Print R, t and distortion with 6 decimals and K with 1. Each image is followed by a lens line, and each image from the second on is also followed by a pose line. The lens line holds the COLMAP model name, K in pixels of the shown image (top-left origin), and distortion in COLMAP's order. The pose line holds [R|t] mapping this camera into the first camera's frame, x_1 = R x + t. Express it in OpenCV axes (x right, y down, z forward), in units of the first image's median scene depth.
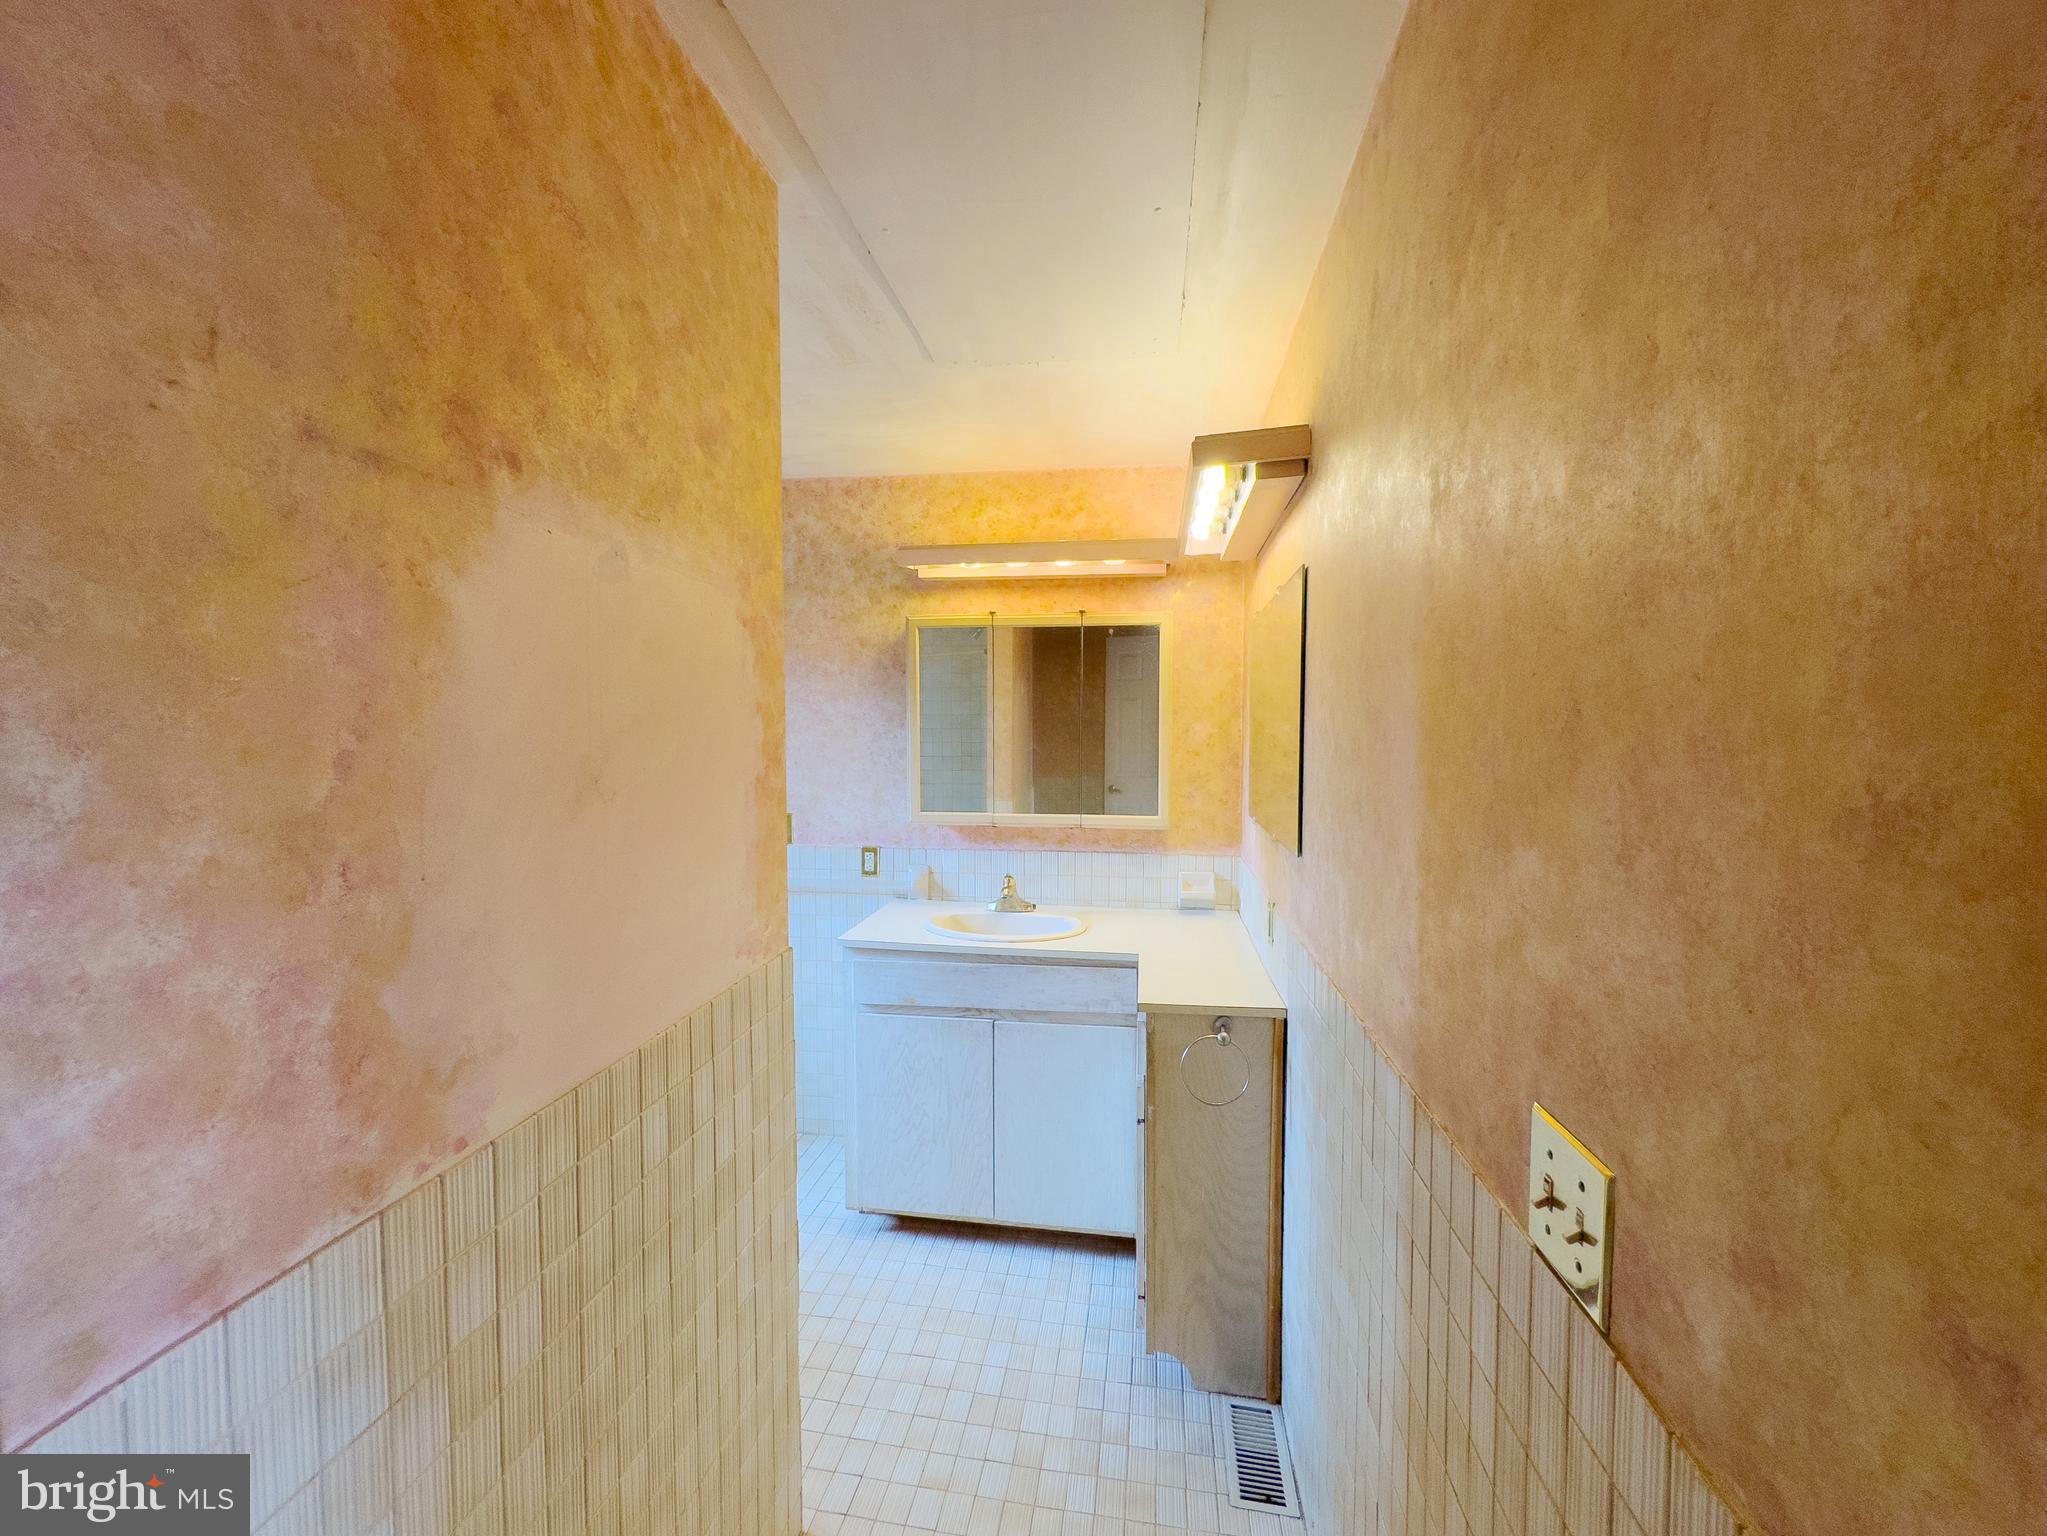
lens RADIAL K [[839.7, 0, 1021.7], [0, 839.7, 768.0], [0, 0, 1]] dist [-0.001055, 0.000196]
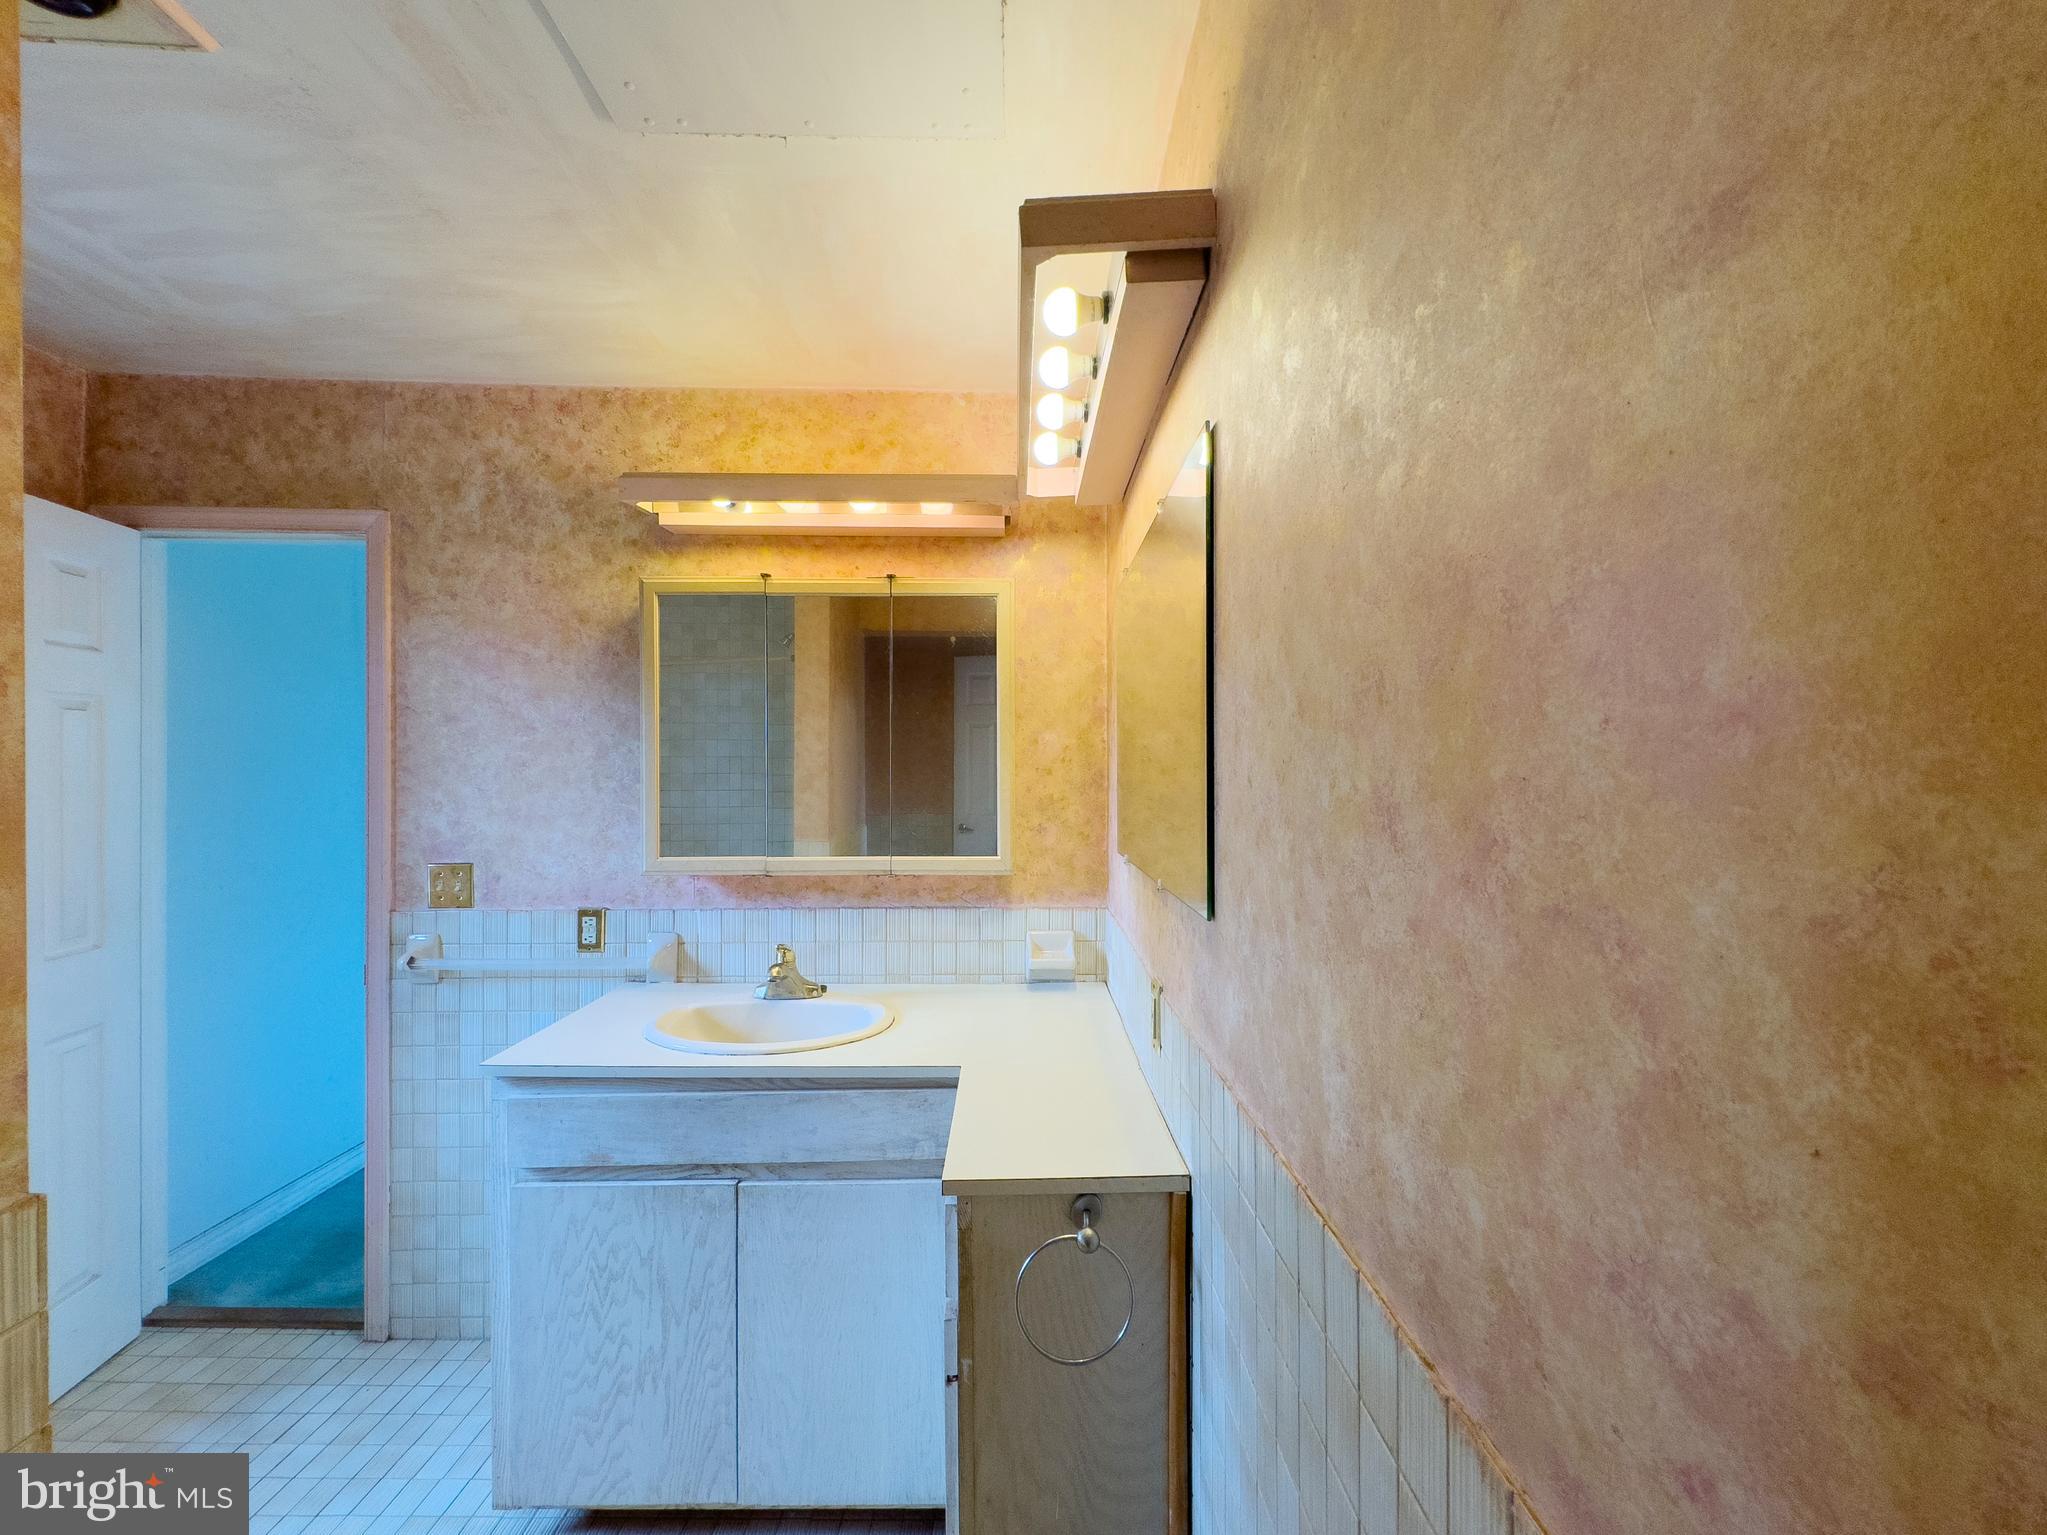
lens RADIAL K [[839.7, 0, 1021.7], [0, 839.7, 767.5], [0, 0, 1]] dist [-0.001055, 0.000196]
pose [[0.987356, -0.002473, 0.158500, 0.066532], [0.010726, 0.998629, -0.051239, 0.017303], [-0.158156, 0.052291, 0.986029, 0.266636]]
